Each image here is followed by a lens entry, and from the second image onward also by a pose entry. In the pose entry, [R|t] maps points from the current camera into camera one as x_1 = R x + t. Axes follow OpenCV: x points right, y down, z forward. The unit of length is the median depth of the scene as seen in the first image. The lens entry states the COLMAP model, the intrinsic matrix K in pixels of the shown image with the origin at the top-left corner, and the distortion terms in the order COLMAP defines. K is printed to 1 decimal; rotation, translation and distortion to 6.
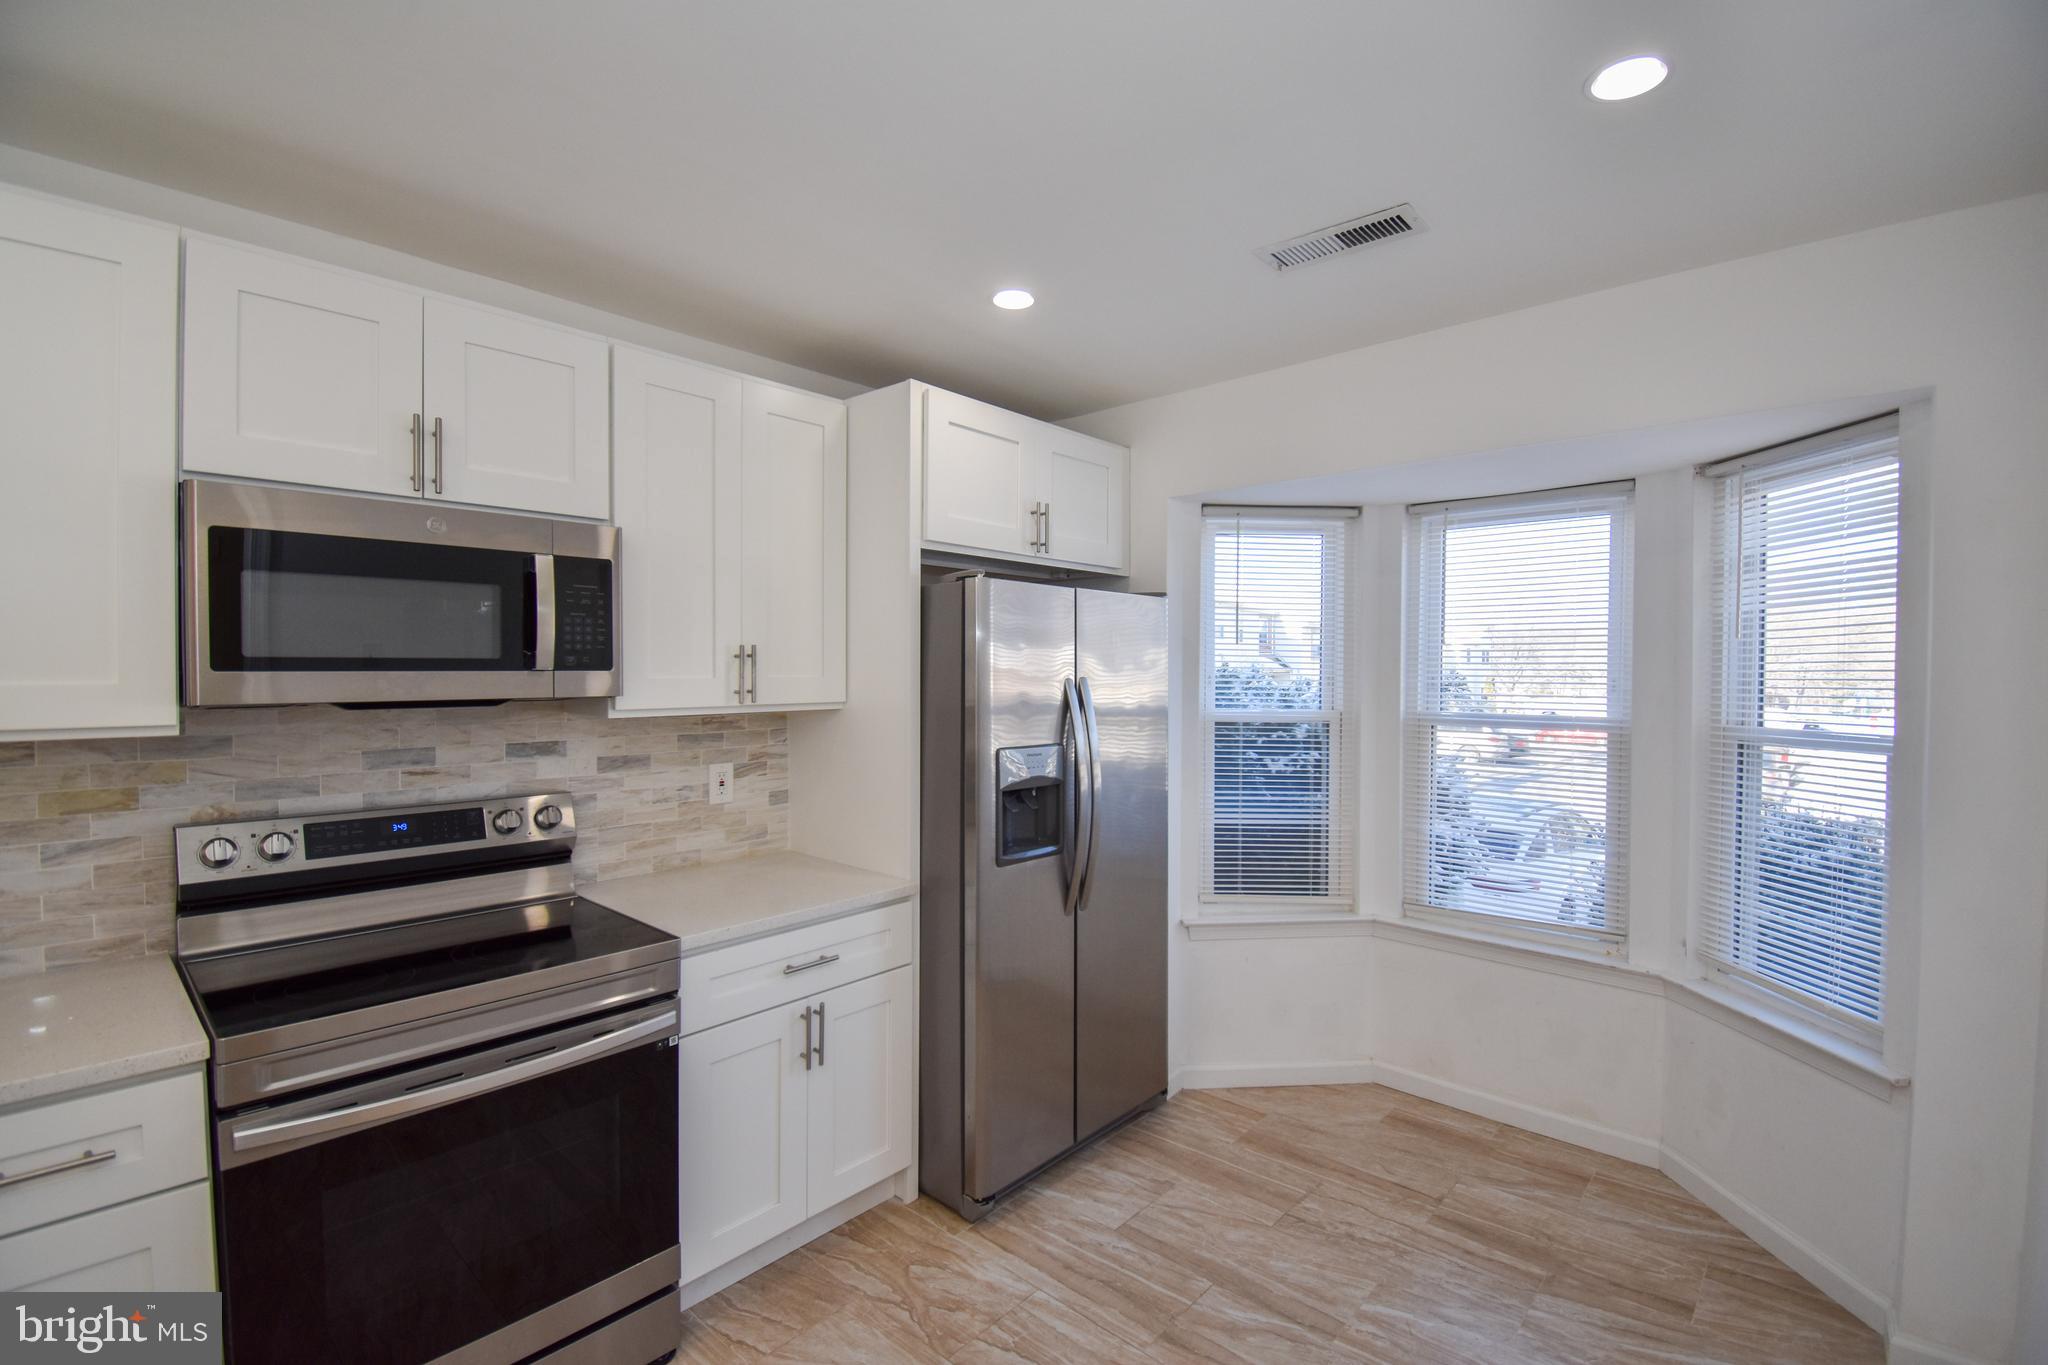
lens RADIAL K [[938.4, 0, 1024.0], [0, 938.4, 682.5], [0, 0, 1]] dist [0.017388, -0.026771]
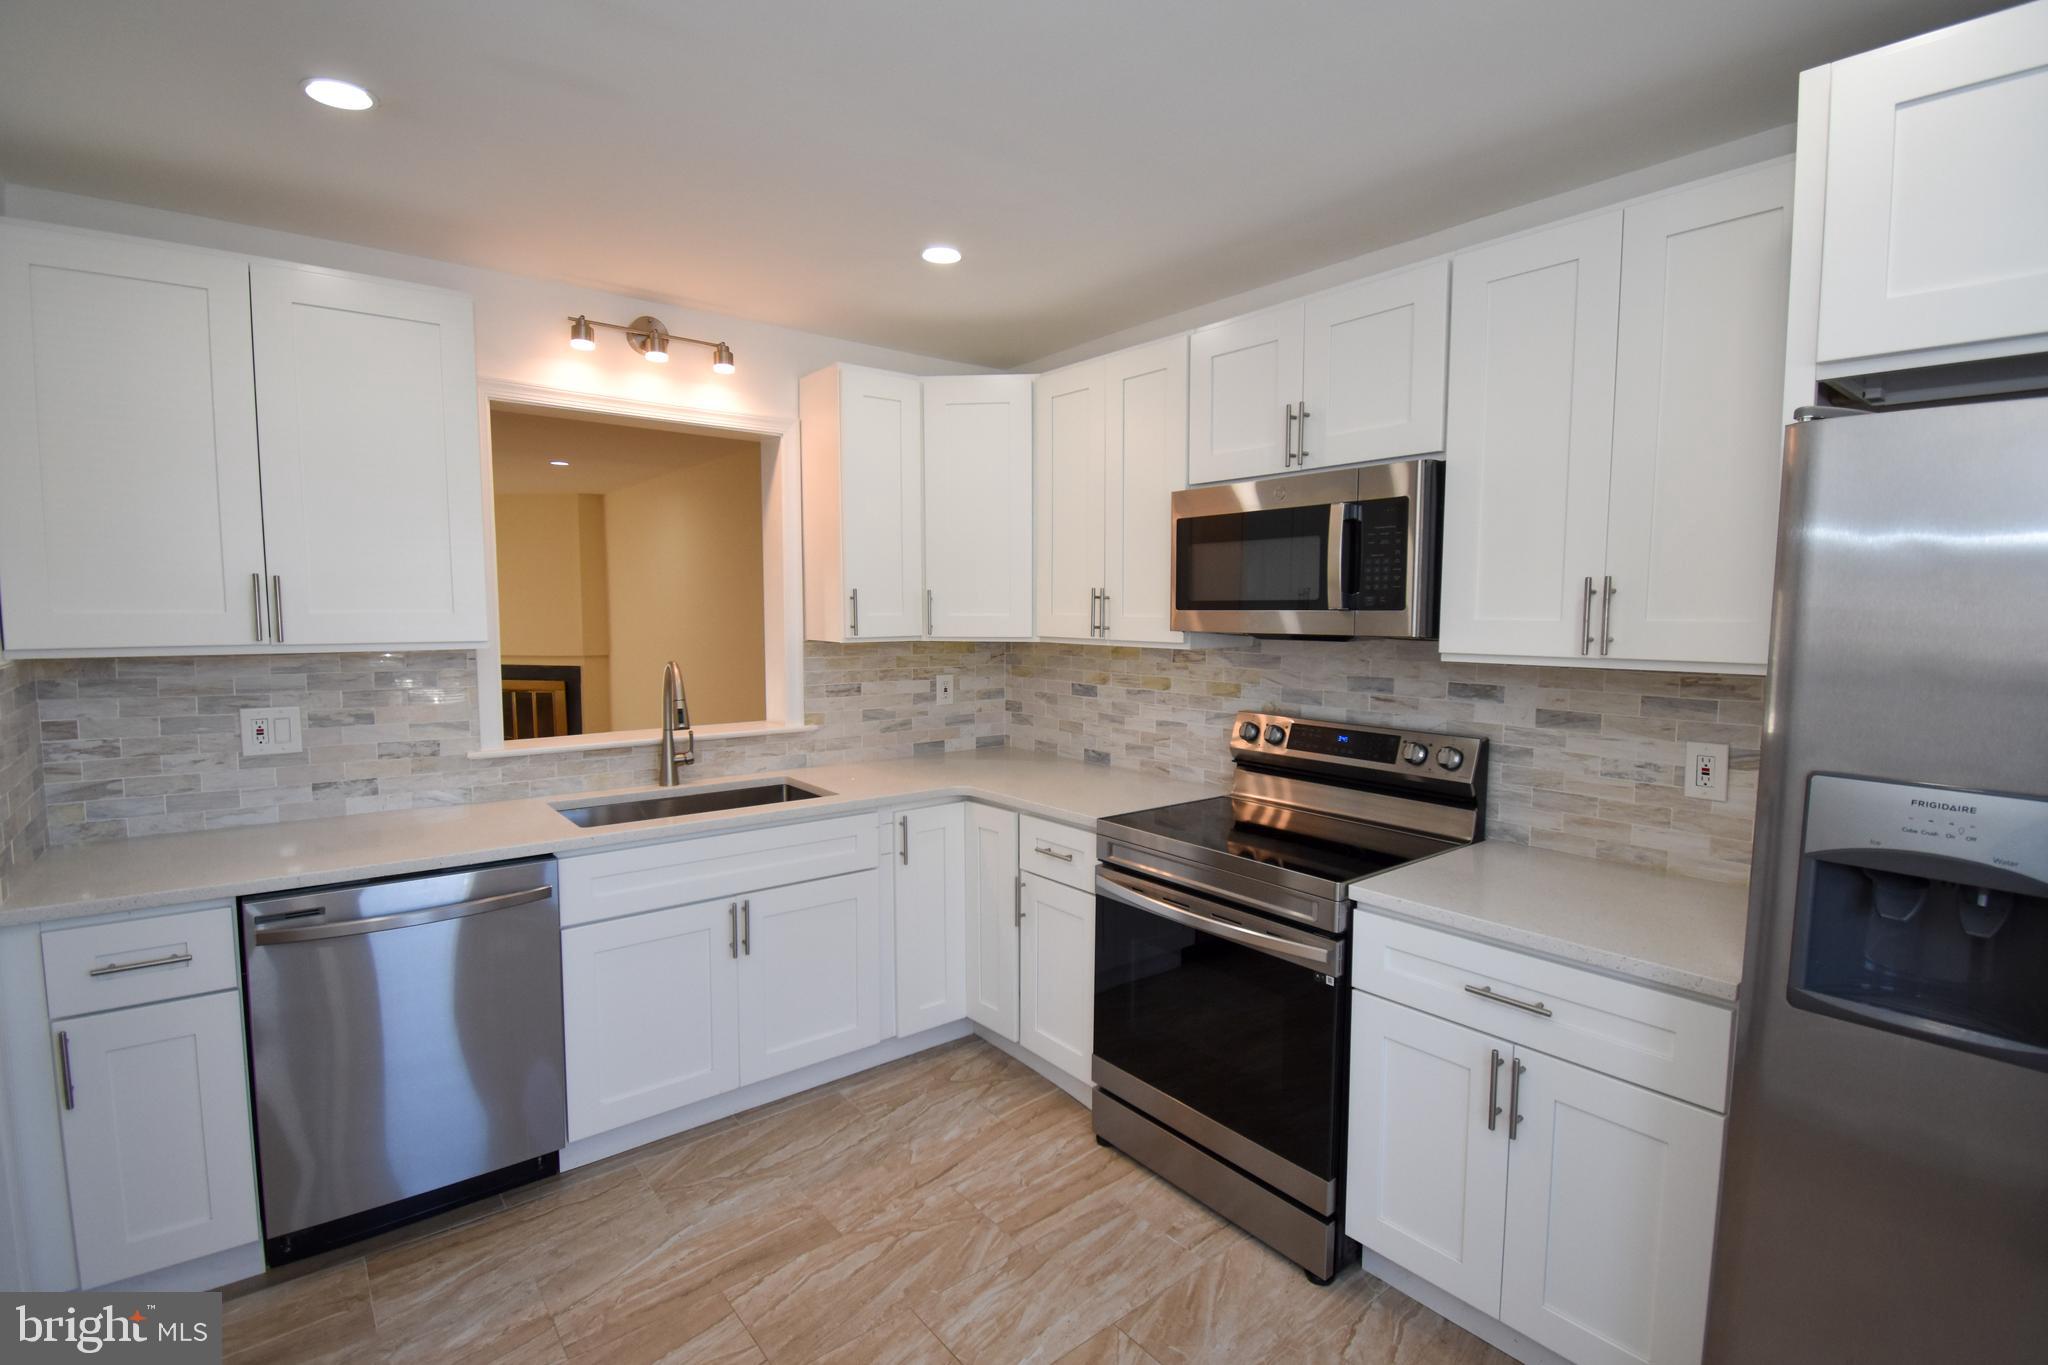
lens RADIAL K [[938.4, 0, 1024.0], [0, 938.4, 682.5], [0, 0, 1]] dist [0.017388, -0.026771]
pose [[-0.172569, 0.070500, -0.982471, 0.573274], [-0.022533, 0.996892, 0.075492, -0.002737], [0.984740, 0.035166, -0.170444, 0.749848]]
